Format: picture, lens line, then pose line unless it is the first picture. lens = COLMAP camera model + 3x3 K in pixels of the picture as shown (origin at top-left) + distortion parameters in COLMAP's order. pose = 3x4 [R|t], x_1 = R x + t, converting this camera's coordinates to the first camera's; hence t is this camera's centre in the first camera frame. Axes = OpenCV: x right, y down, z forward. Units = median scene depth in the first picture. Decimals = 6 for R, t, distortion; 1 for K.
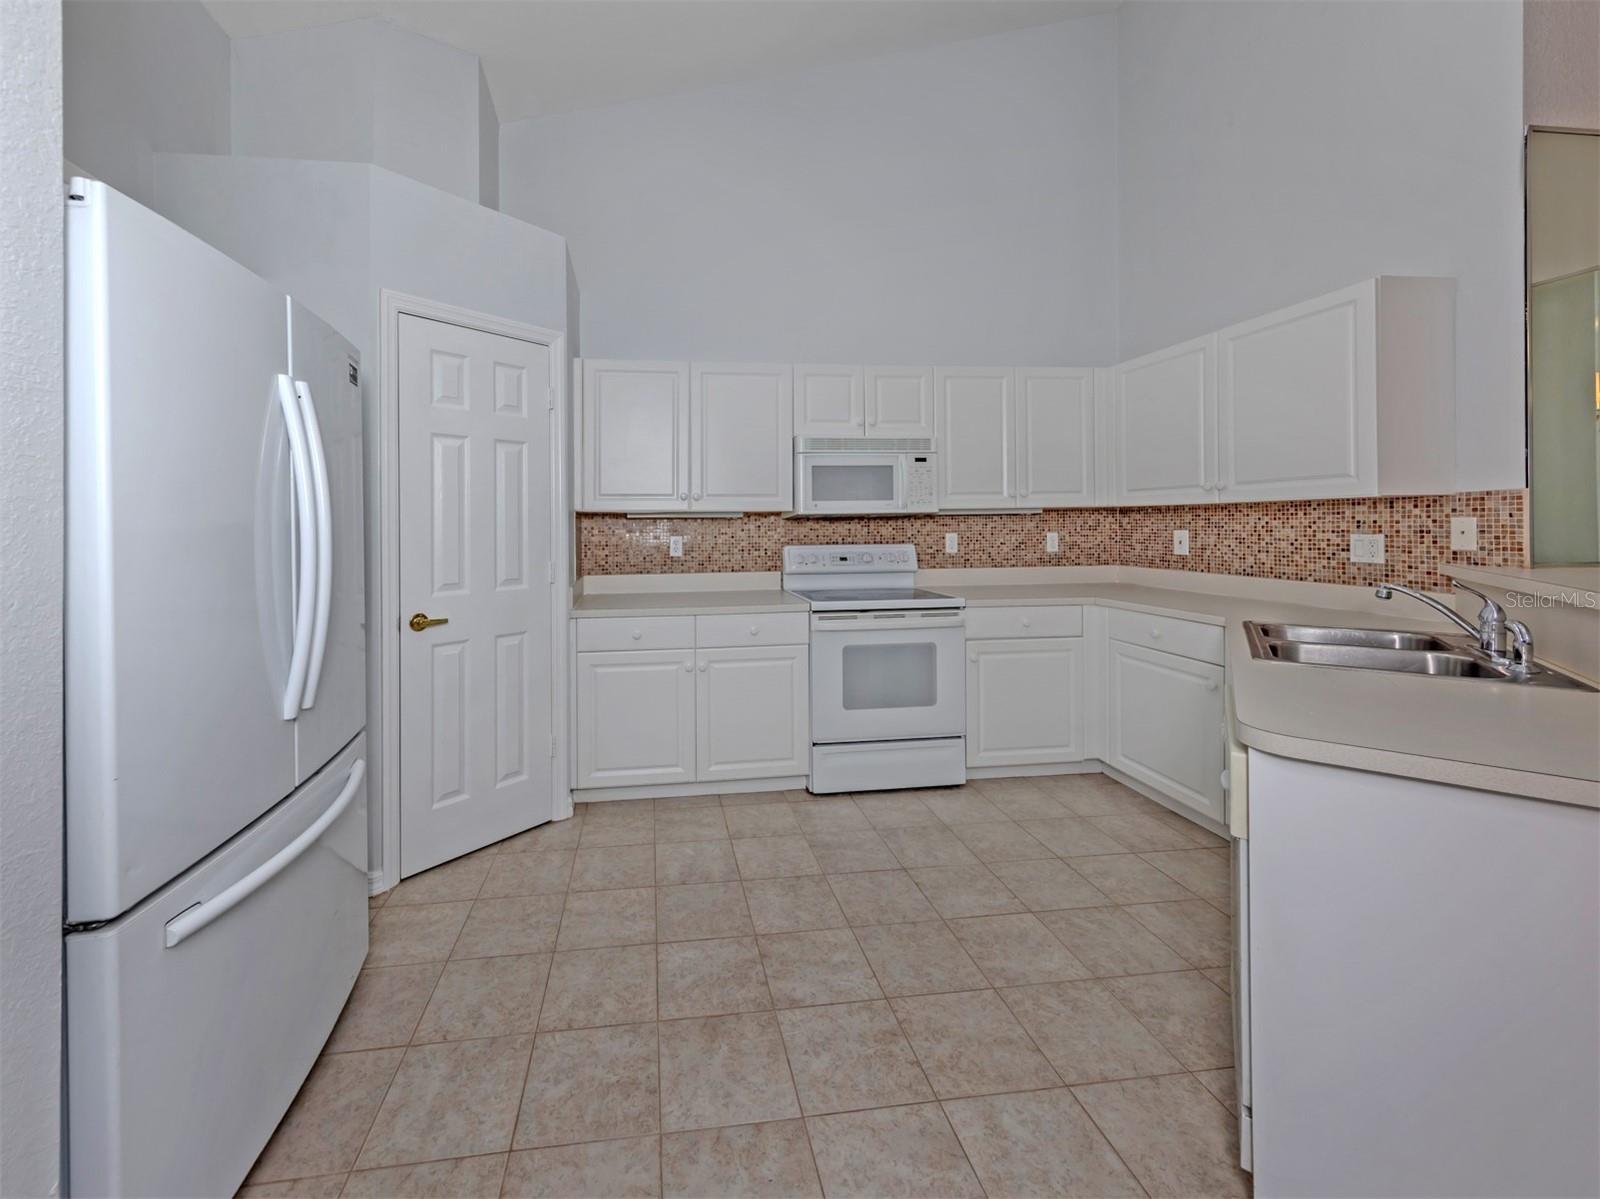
lens RADIAL K [[638.1, 0, 729.5], [0, 638.1, 529.8], [0, 0, 1]] dist [0.009041, -0.001138]
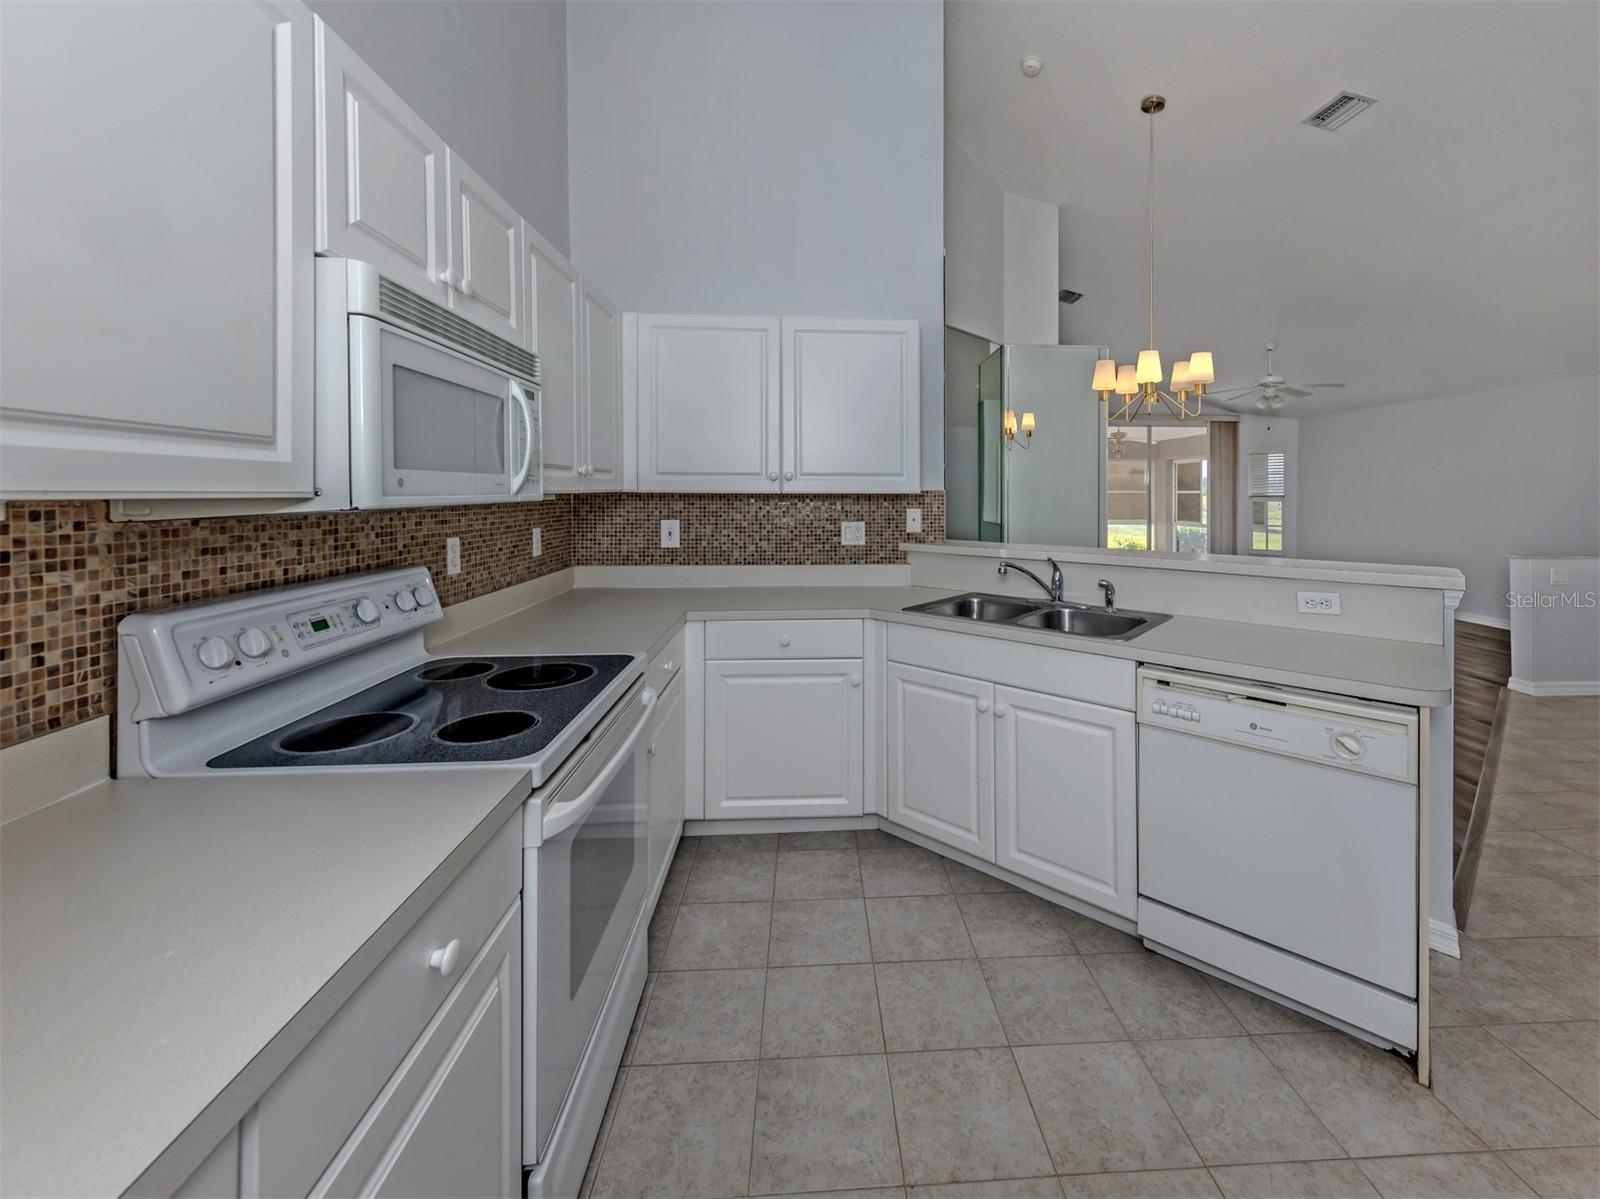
lens RADIAL K [[654.1, 0, 840.2], [0, 654.1, 488.4], [0, 0, 1]] dist [0.005248, 0.000199]
pose [[0.065974, 0.016480, 0.997685, -0.233921], [0.006049, 0.999839, -0.016916, -0.032374], [-0.997803, 0.007151, 0.065863, 0.842181]]
